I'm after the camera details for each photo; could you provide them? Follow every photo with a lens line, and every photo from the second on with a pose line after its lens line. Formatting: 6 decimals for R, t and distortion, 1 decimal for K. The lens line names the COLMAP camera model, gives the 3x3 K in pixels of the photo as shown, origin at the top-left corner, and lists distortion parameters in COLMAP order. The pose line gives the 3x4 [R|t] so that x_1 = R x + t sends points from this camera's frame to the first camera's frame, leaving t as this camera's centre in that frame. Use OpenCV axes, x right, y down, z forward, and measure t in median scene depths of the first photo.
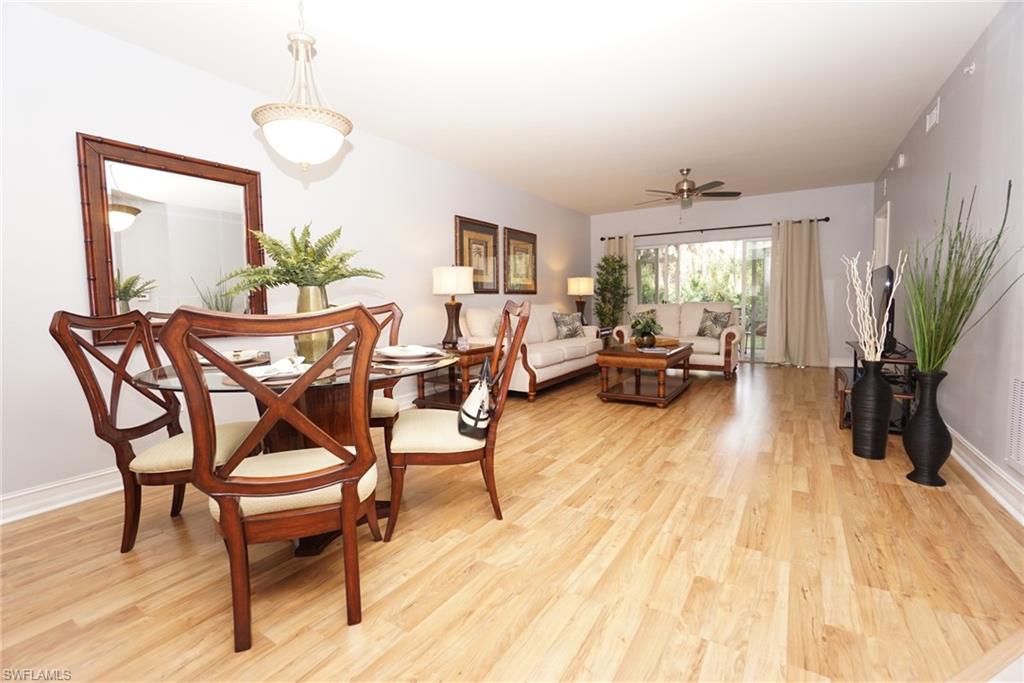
lens RADIAL K [[467.6, 0, 526.9], [0, 467.6, 334.8], [0, 0, 1]] dist [-0.023913, 0.002608]
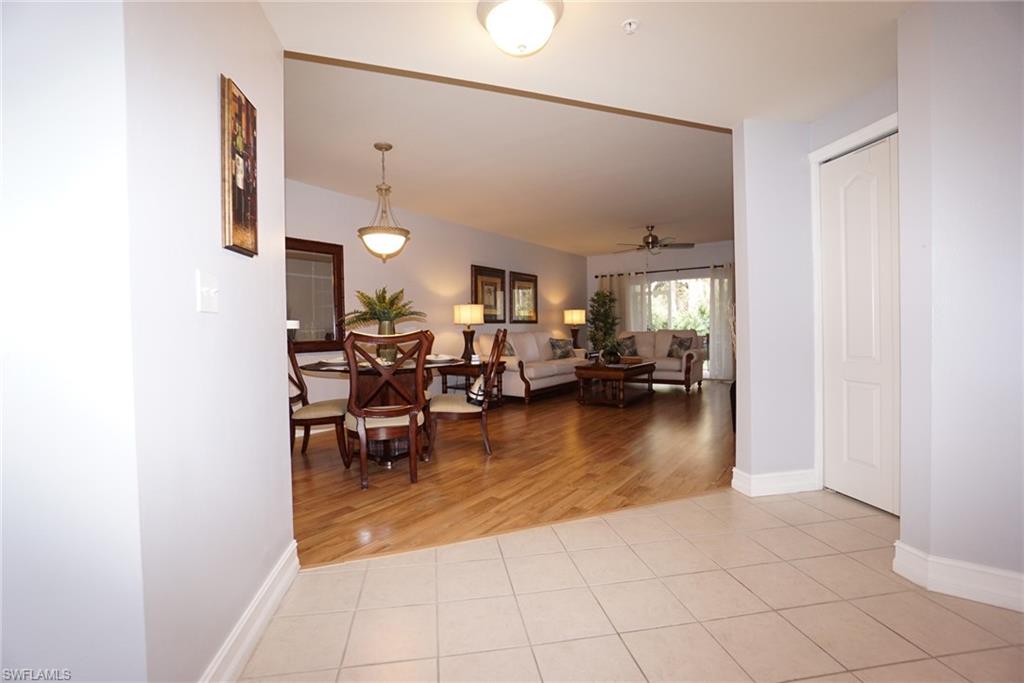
lens RADIAL K [[467.6, 0, 511.3], [0, 467.6, 339.6], [0, 0, 1]] dist [-0.023913, 0.002608]
pose [[0.996931, 0.000599, -0.078280, 0.062478], [-0.004454, 0.998785, -0.049080, 0.021745], [0.078155, 0.049278, 0.995723, -0.300248]]
